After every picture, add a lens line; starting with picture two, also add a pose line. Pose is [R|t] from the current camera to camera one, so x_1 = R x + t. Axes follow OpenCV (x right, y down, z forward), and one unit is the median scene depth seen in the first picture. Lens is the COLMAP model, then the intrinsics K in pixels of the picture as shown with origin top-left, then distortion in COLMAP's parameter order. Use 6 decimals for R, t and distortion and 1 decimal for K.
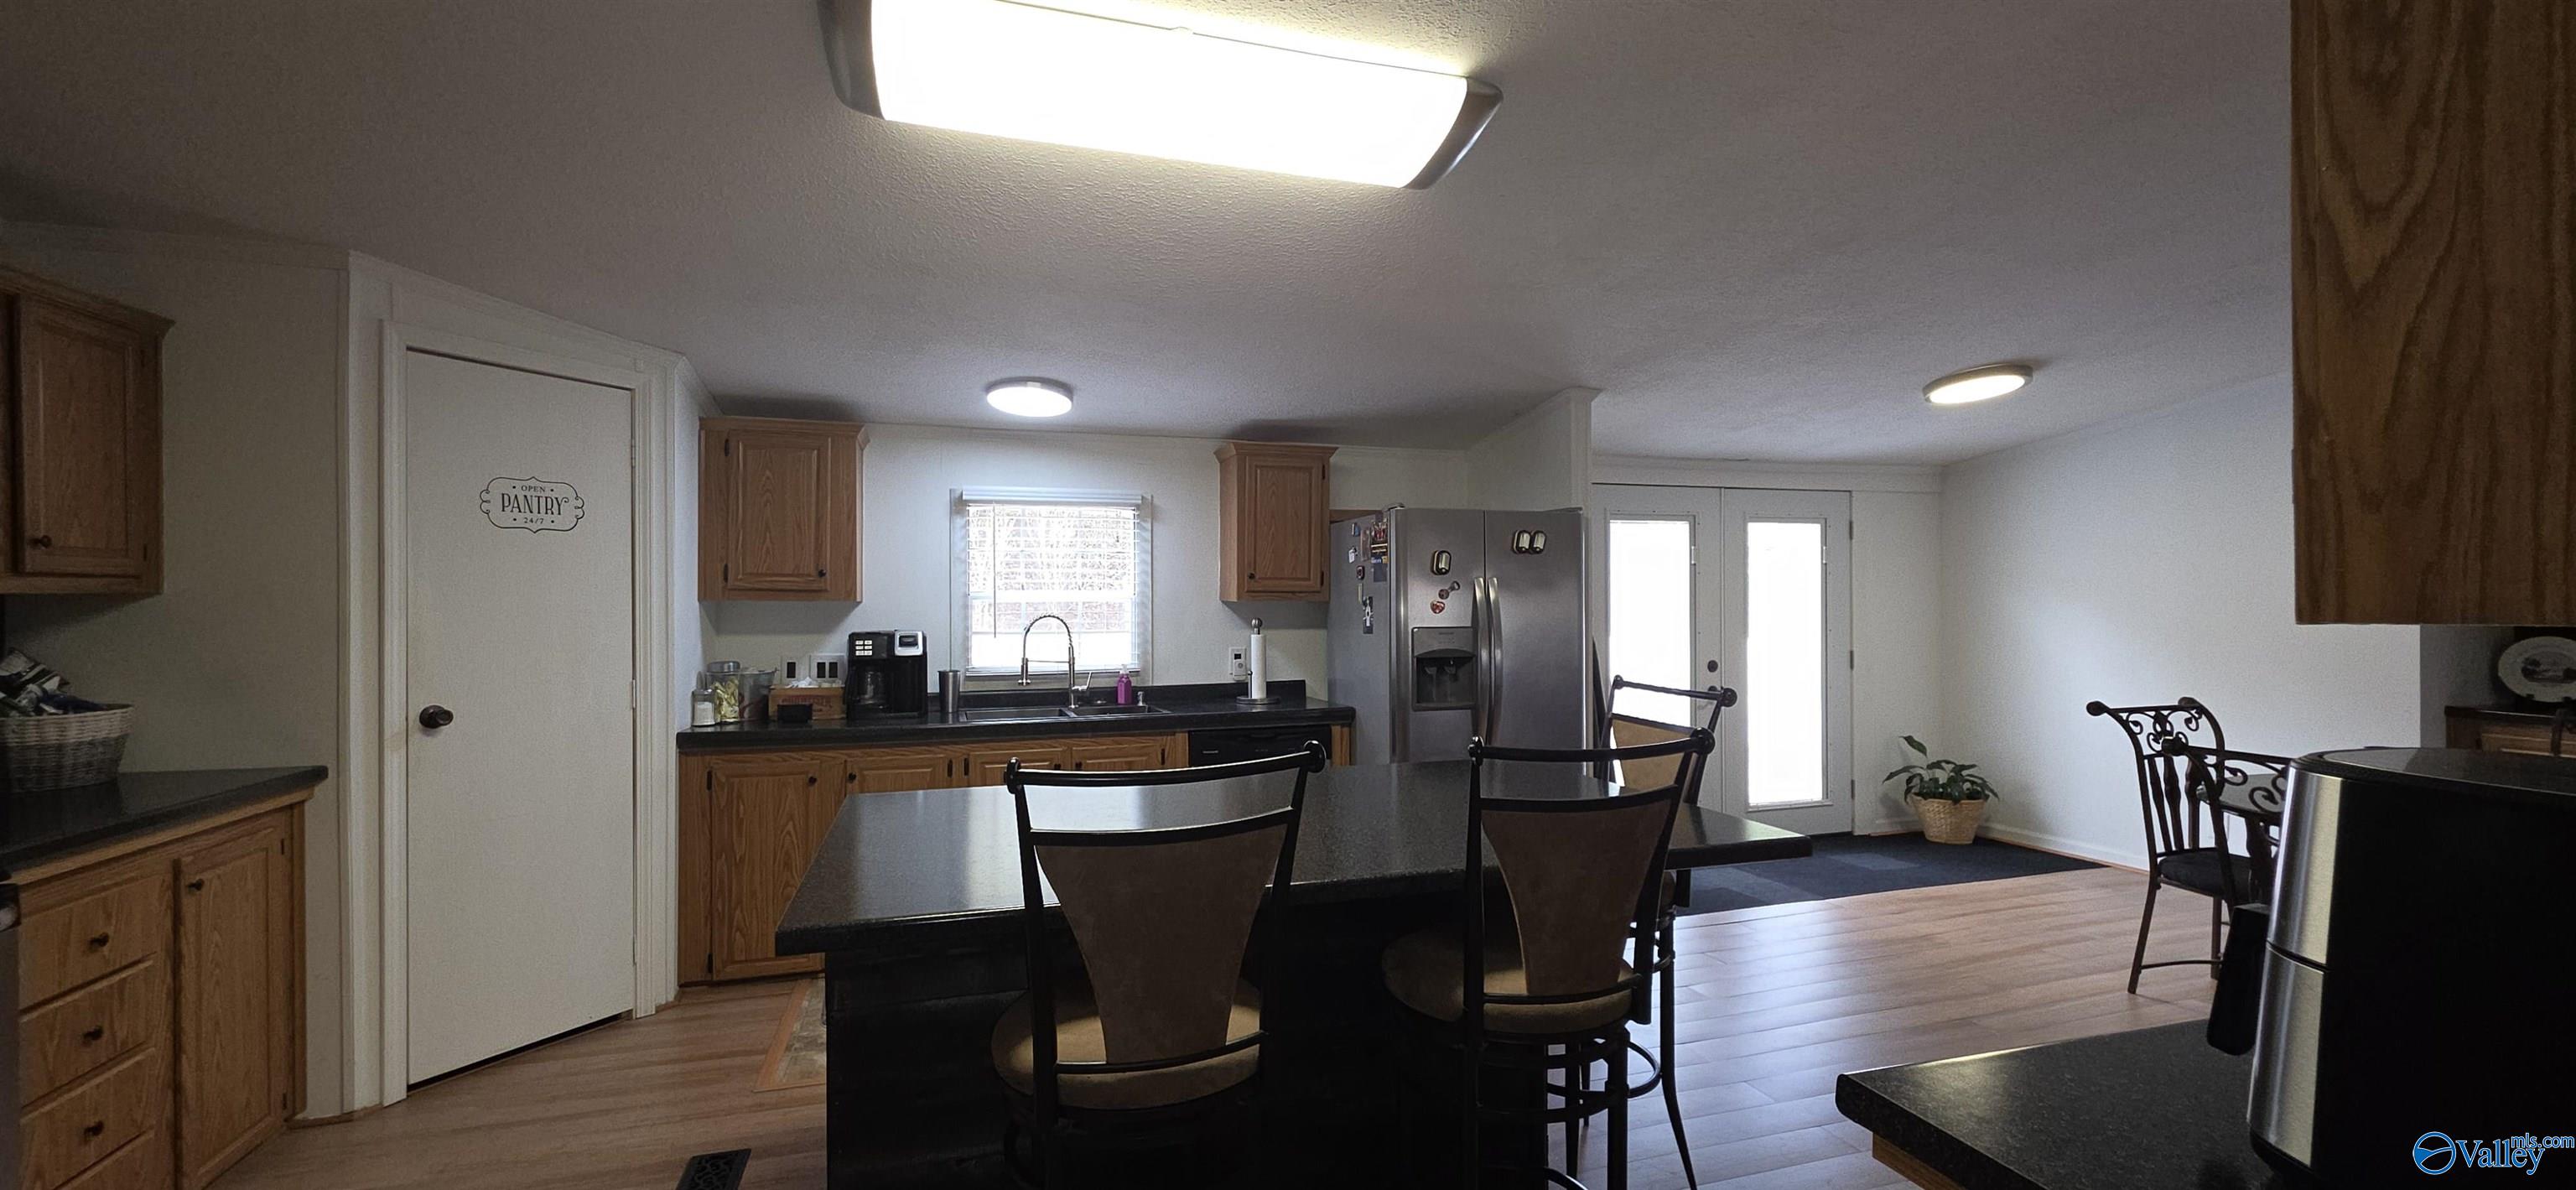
lens RADIAL K [[1028.5, 0, 1284.9], [0, 1028.5, 605.1], [0, 0, 1]] dist [0.003382, -0.001269]
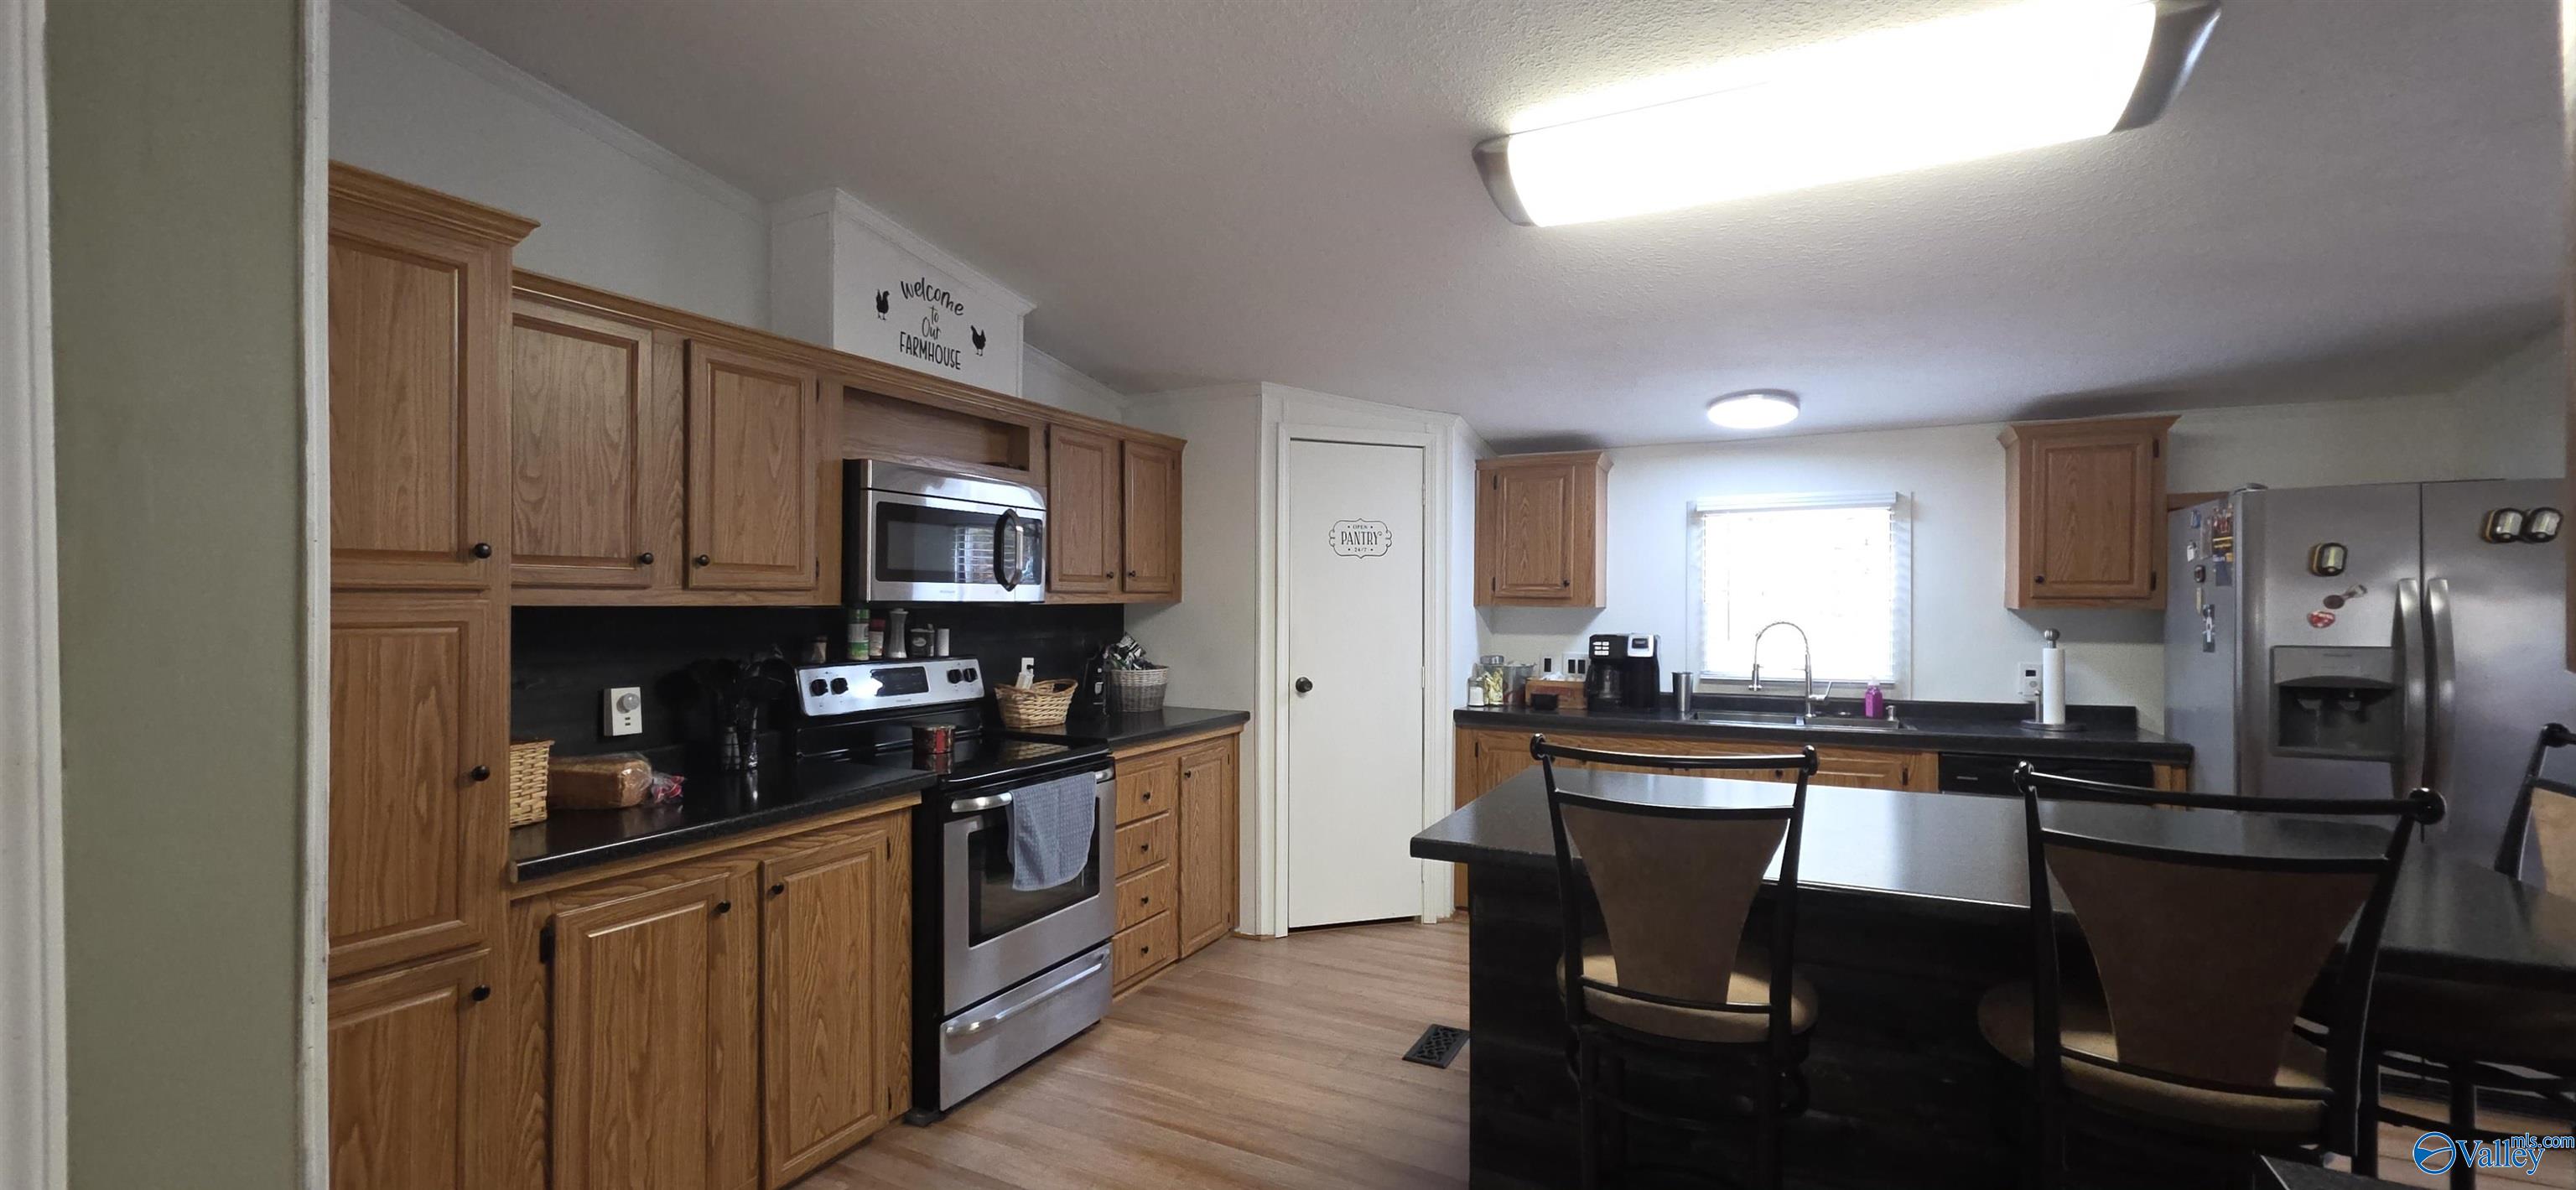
lens RADIAL K [[1028.5, 0, 1273.6], [0, 1028.5, 604.7], [0, 0, 1]] dist [0.003382, -0.001269]
pose [[0.709800, 0.004341, -0.704390, 0.173420], [-0.004706, 0.999988, 0.001422, -0.008058], [0.704388, 0.002306, 0.709812, -0.077005]]
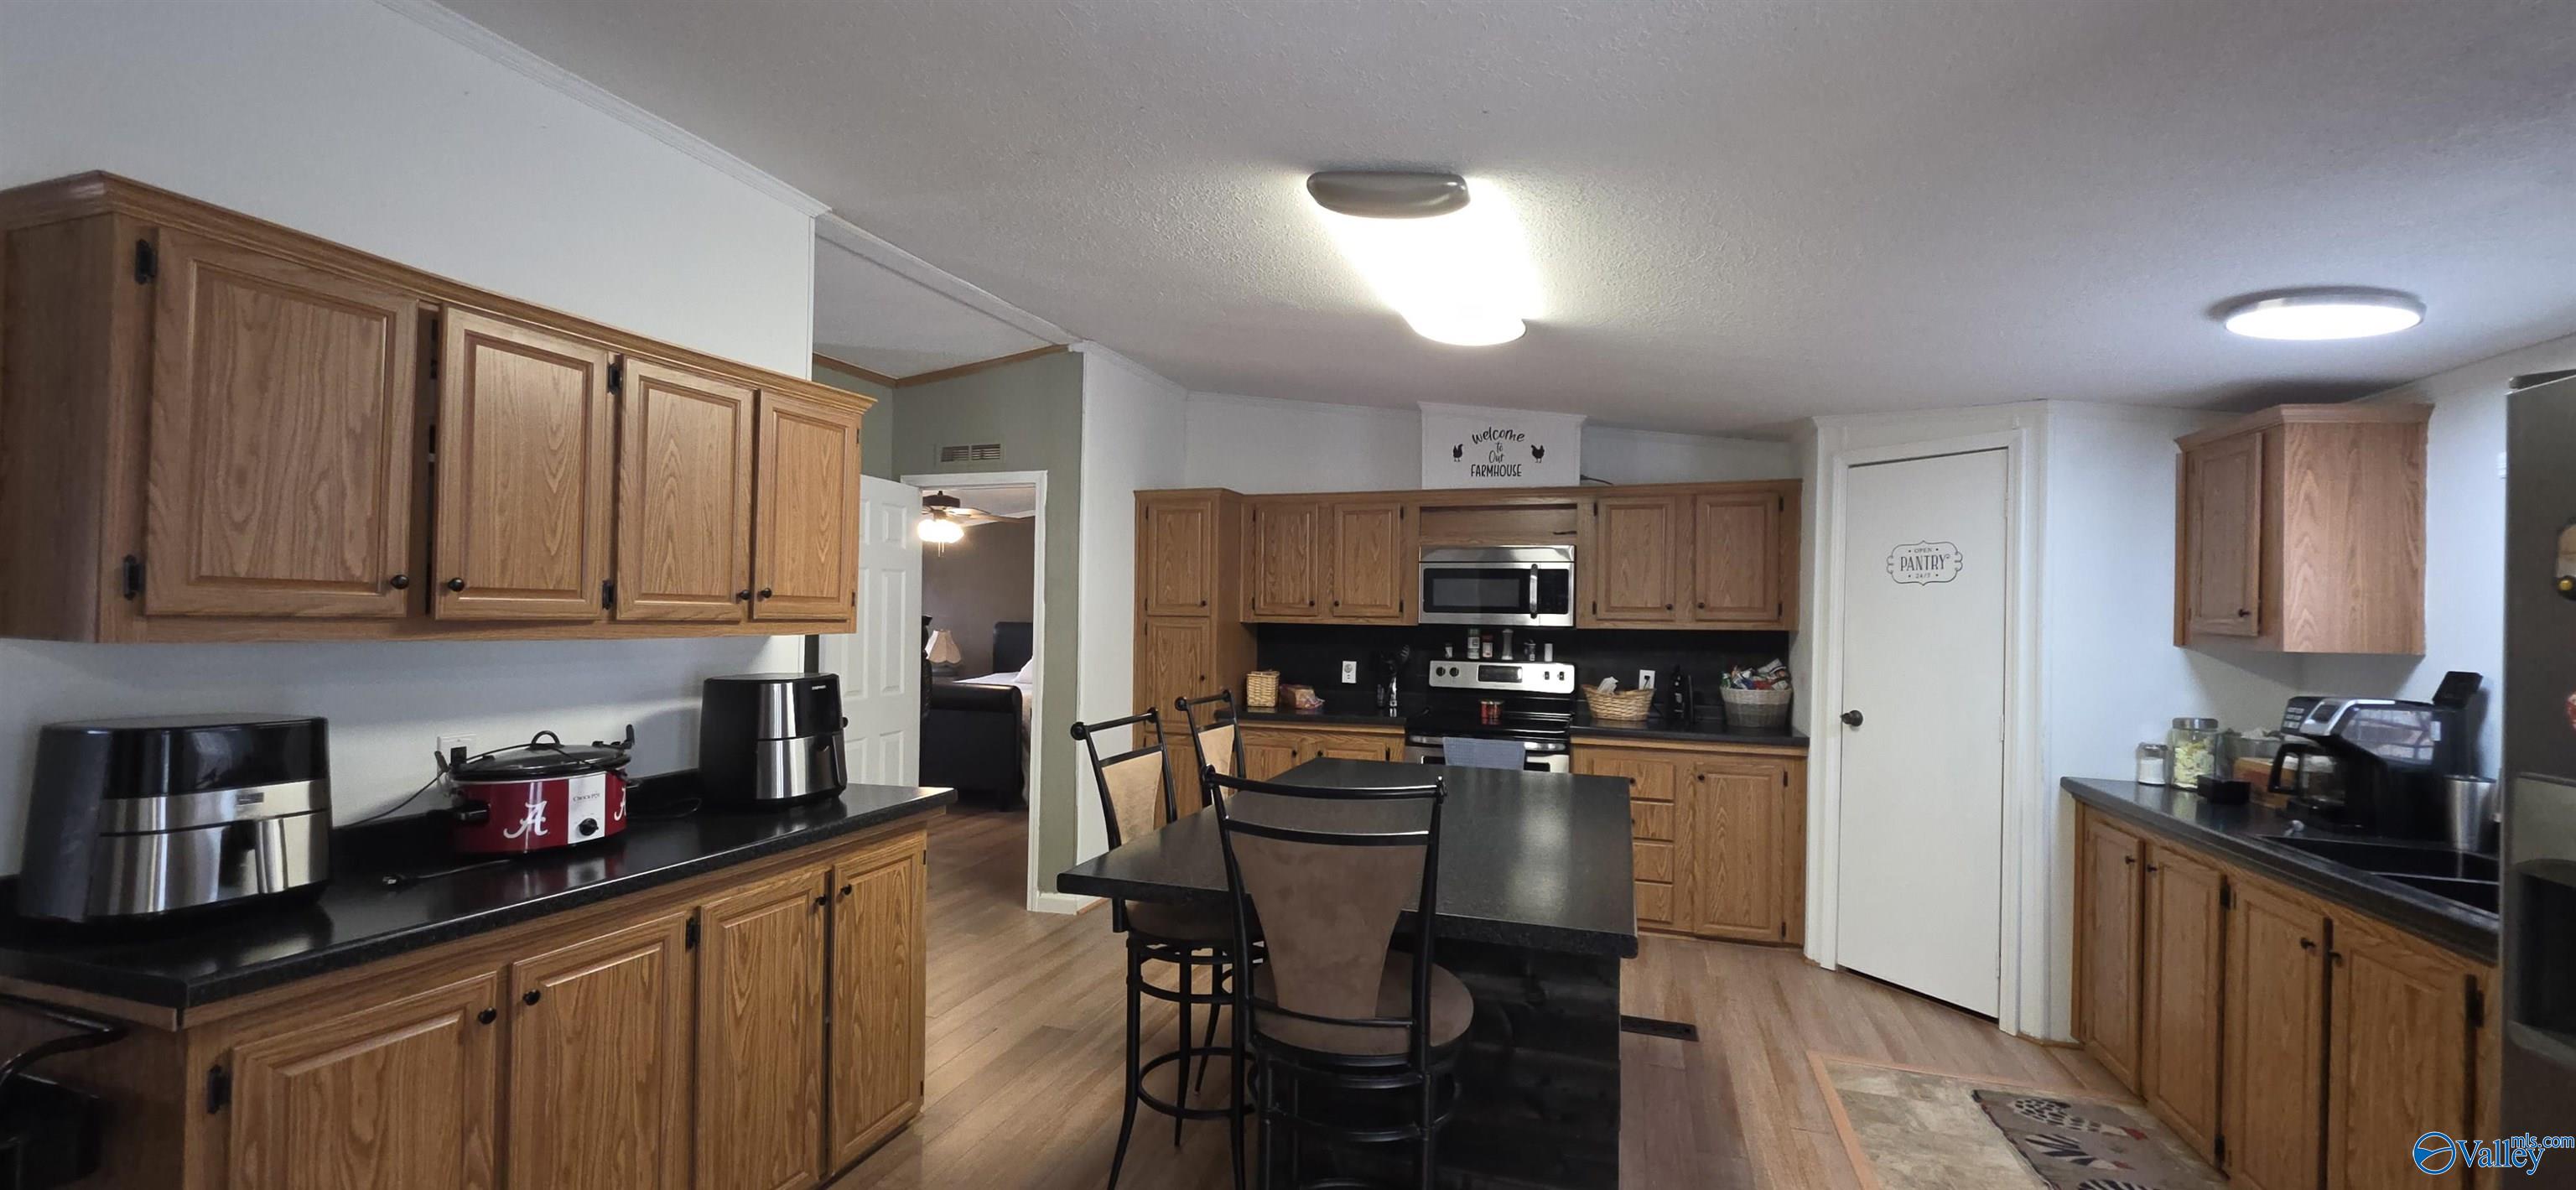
lens RADIAL K [[1028.5, 0, 1305.2], [0, 1028.5, 602.7], [0, 0, 1]] dist [0.003382, -0.001269]
pose [[-0.577608, -0.017270, -0.816132, 0.733463], [-0.018315, 0.999799, -0.008195, -0.024533], [0.816109, 0.010214, -0.577808, 1.110935]]
